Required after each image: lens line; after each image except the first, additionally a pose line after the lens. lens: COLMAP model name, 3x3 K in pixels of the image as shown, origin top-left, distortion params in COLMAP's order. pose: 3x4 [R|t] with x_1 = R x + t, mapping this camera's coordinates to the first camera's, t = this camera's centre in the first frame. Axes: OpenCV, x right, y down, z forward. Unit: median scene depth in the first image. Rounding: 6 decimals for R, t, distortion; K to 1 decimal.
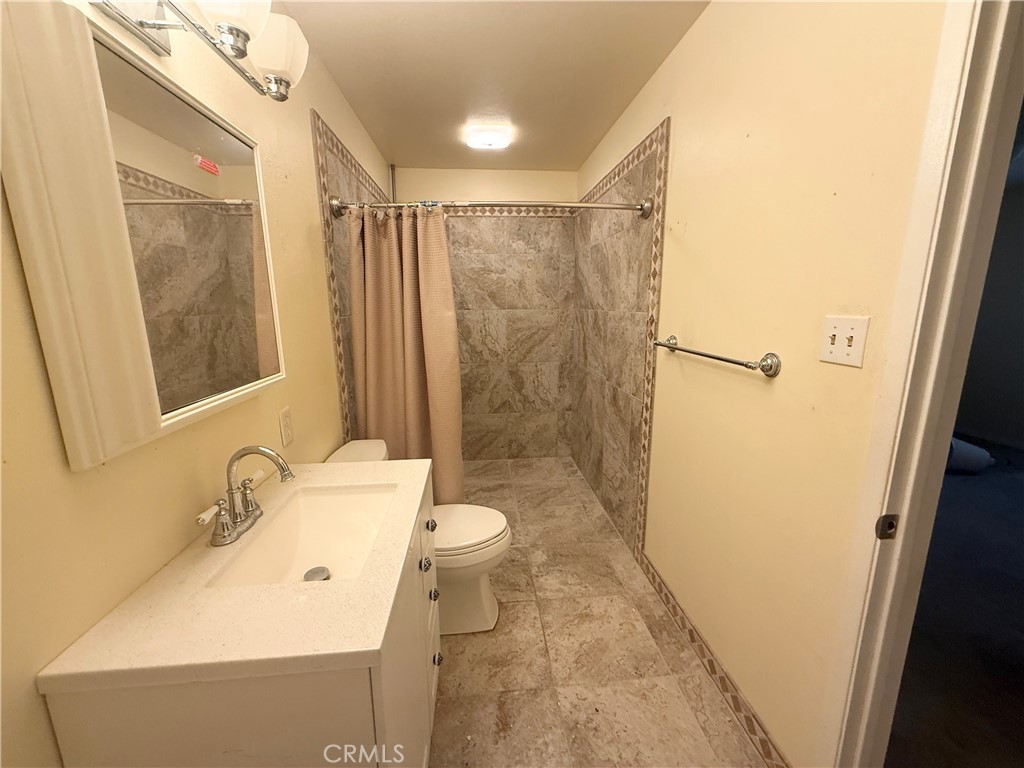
lens RADIAL K [[408.7, 0, 509.8], [0, 408.7, 384.4], [0, 0, 1]] dist [-0.001424, 0.000439]
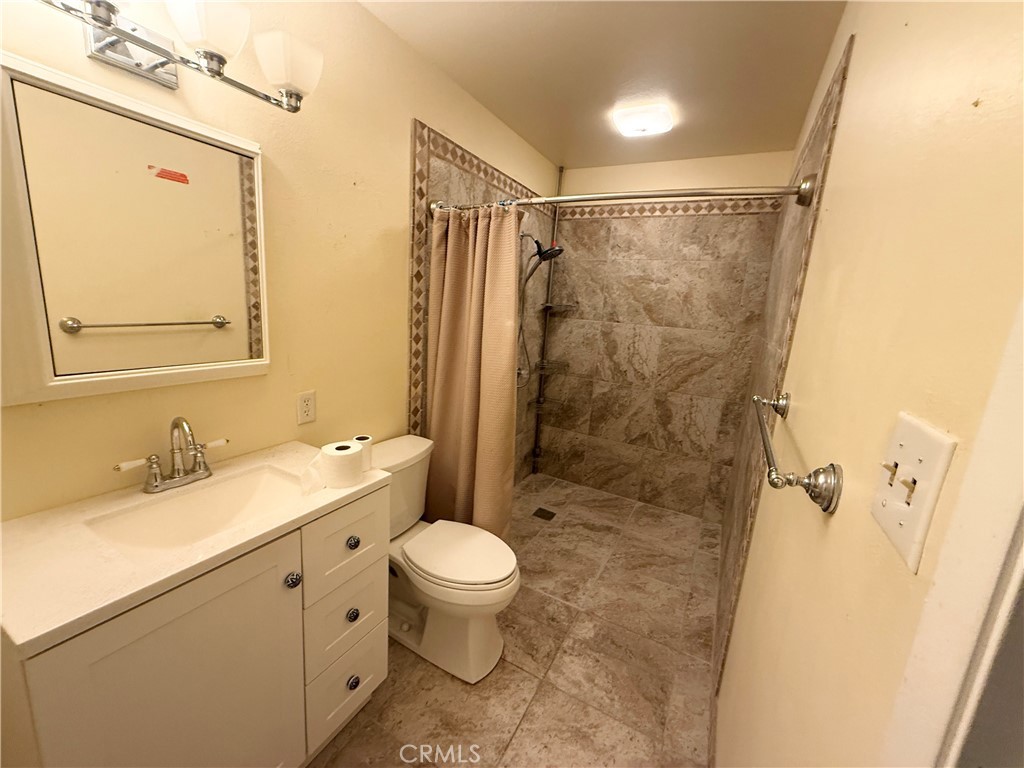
lens RADIAL K [[408.7, 0, 509.8], [0, 408.7, 384.4], [0, 0, 1]] dist [-0.001424, 0.000439]
pose [[0.831583, 0.176025, -0.526769, 0.196639], [-0.184303, 0.982163, 0.037249, -0.041128], [0.523930, 0.066110, 0.849192, 0.135685]]
